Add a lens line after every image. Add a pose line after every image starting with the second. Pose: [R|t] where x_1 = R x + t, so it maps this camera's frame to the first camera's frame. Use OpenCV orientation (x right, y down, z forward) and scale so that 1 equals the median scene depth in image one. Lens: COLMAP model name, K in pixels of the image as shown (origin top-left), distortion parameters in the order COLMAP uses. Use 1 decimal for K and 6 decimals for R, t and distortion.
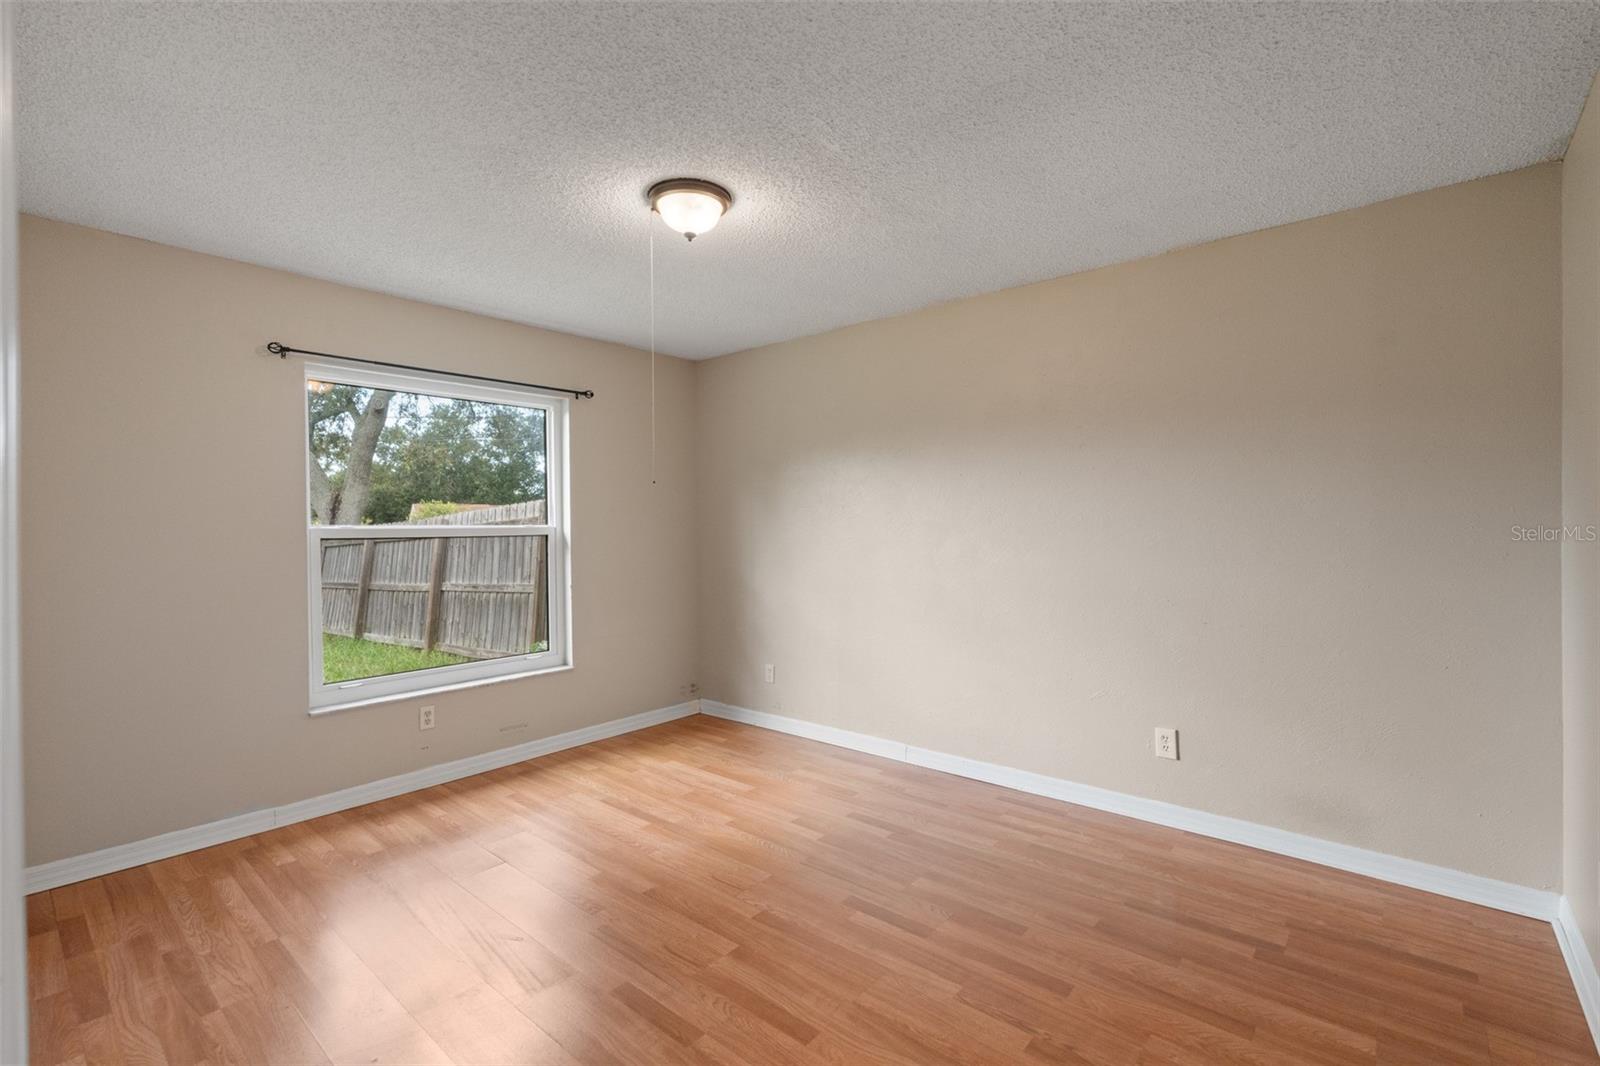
lens RADIAL K [[715.8, 0, 808.5], [0, 715.8, 526.9], [0, 0, 1]] dist [-0.000840, 0.000009]
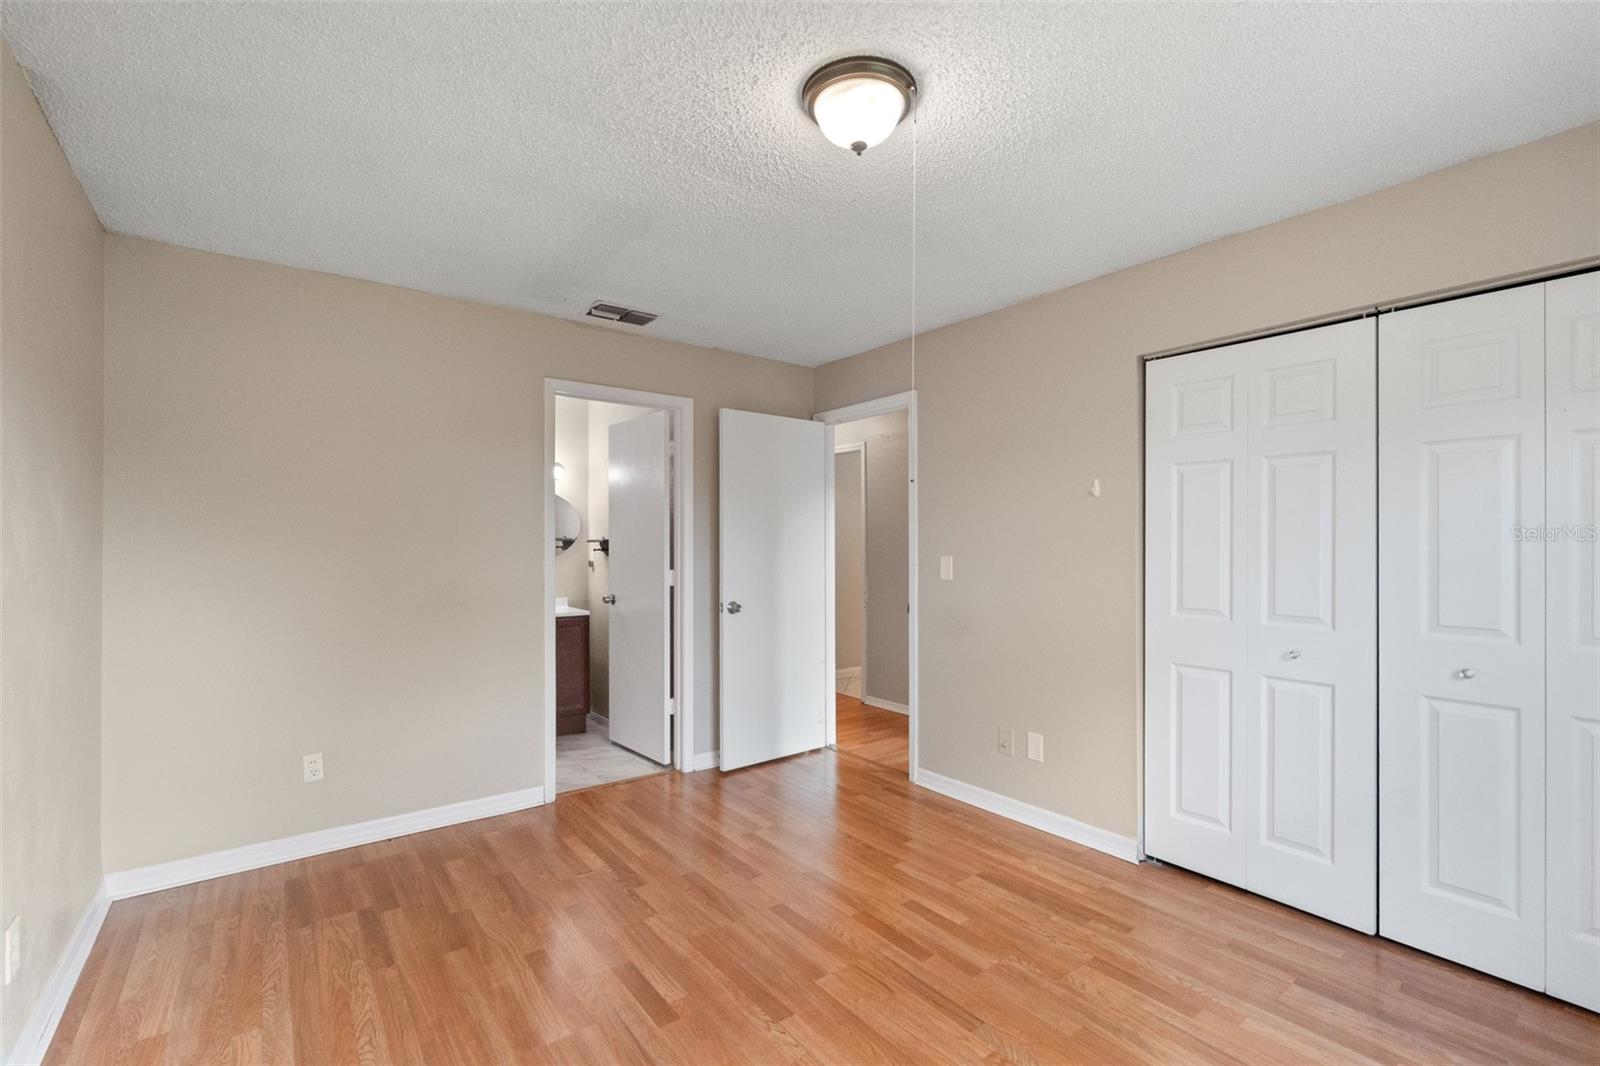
lens RADIAL K [[710.9, 0, 808.9], [0, 710.9, 541.4], [0, 0, 1]] dist [0.000456, -0.000082]
pose [[-0.977687, 0.011430, 0.209755, -0.255699], [0.010681, 0.999932, -0.004706, -0.001195], [-0.209795, -0.002360, -0.977743, 1.668153]]
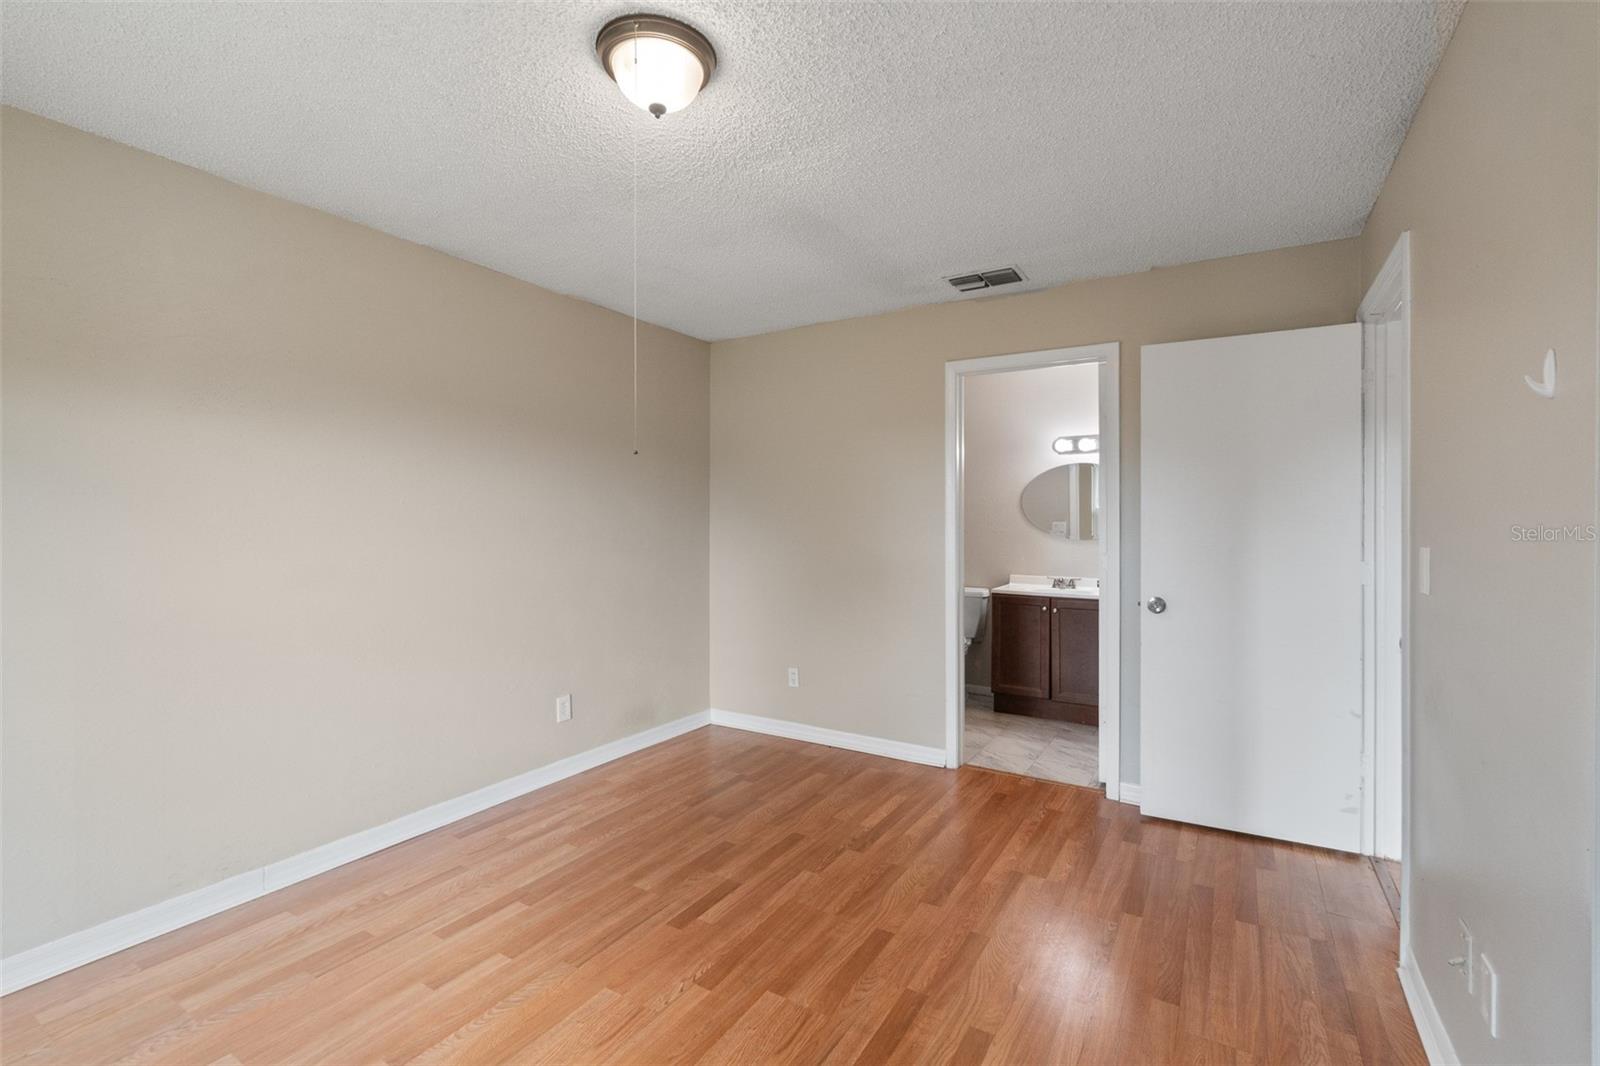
lens RADIAL K [[705.1, 0, 790.9], [0, 705.1, 522.6], [0, 0, 1]] dist [0.000021, 0.000059]
pose [[-0.145897, 0.005655, 0.989284, -0.844861], [0.003014, 0.999982, -0.005272, 0.001450], [-0.989295, 0.002212, -0.145911, 0.946141]]
